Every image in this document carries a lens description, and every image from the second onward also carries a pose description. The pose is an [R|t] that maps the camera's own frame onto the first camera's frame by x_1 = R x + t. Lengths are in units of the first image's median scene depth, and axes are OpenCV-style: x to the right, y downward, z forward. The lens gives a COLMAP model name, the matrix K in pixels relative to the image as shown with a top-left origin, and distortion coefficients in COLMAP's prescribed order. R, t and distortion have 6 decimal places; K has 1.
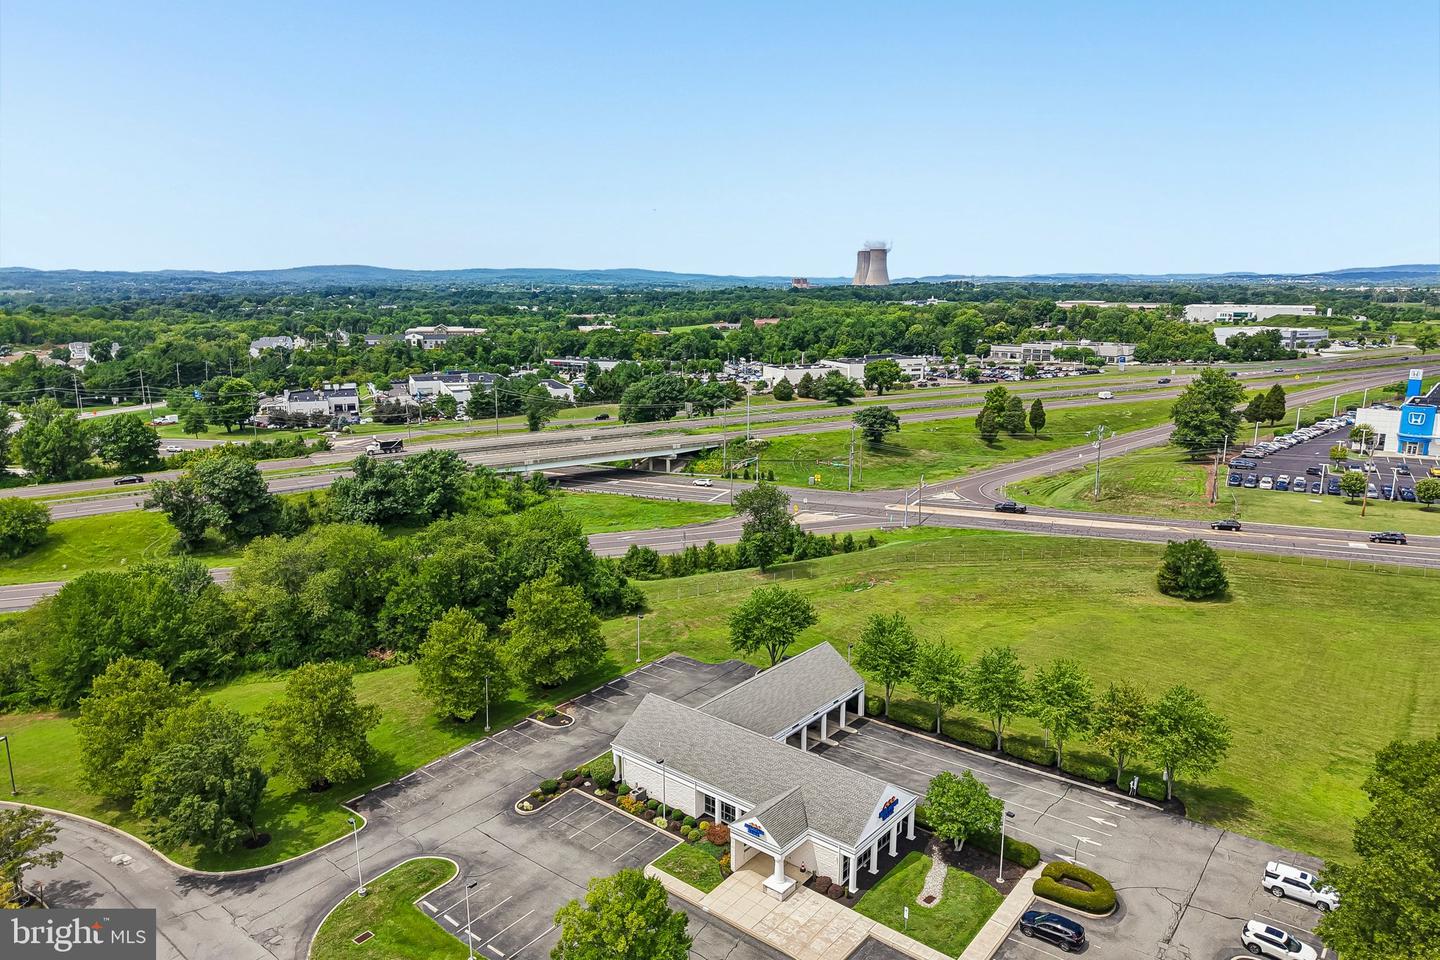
lens RADIAL K [[964.1, 0, 715.4], [0, 964.1, 482.9], [0, 0, 1]] dist [0.031351, -0.039169]
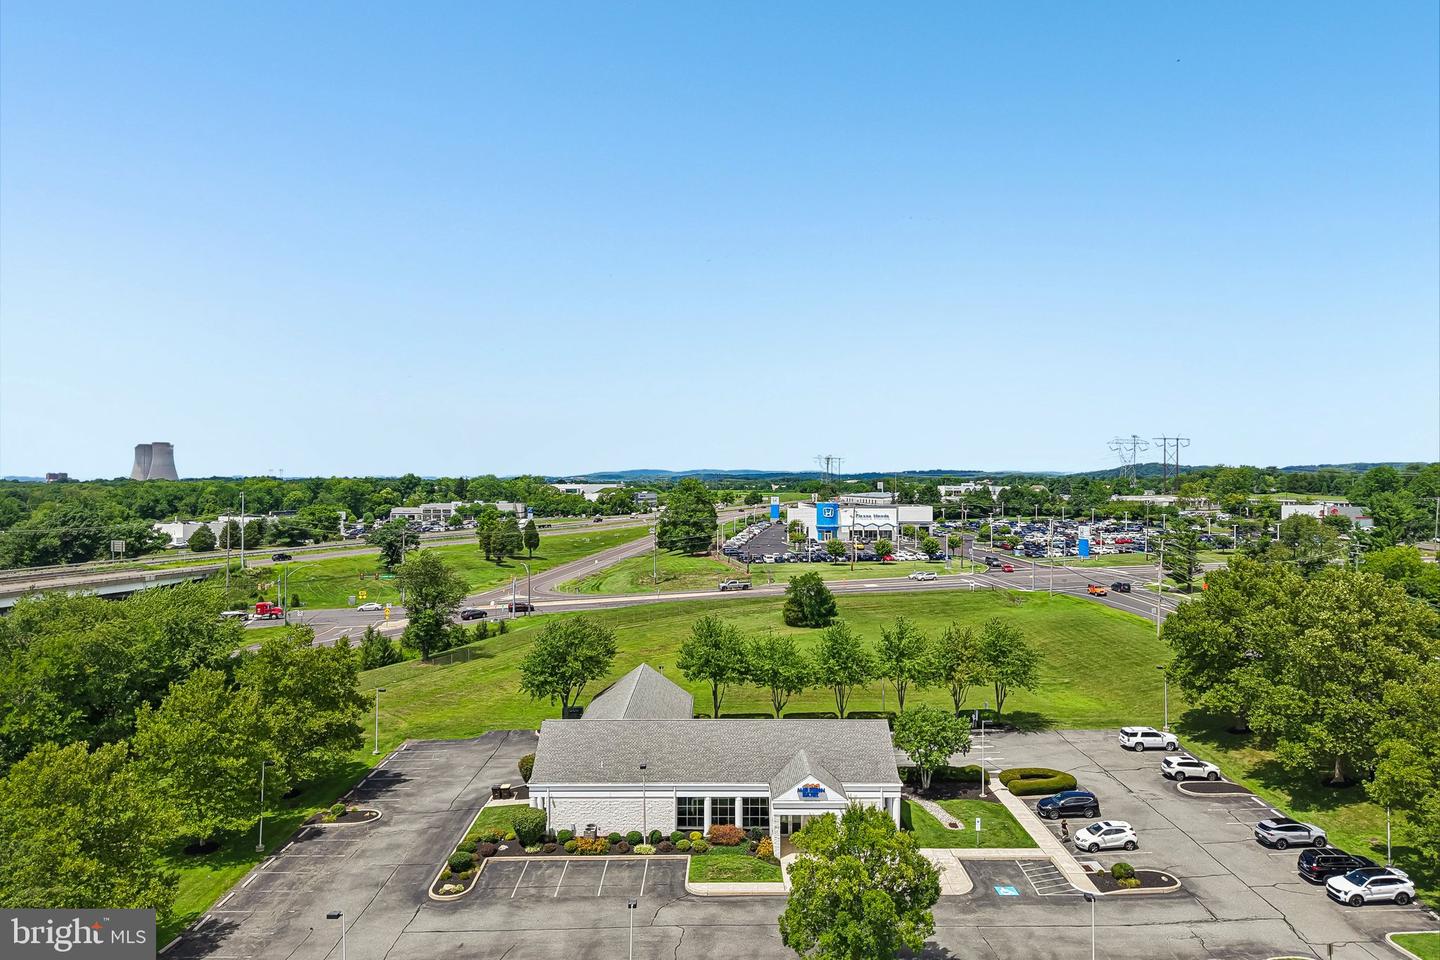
lens RADIAL K [[964.1, 0, 719.6], [0, 964.1, 480.2], [0, 0, 1]] dist [0.031351, -0.039169]
pose [[0.767820, -0.000697, 0.640665, -0.384840], [0.132856, 0.978435, -0.158160, 0.140552], [-0.626739, 0.206555, 0.751354, 0.226190]]
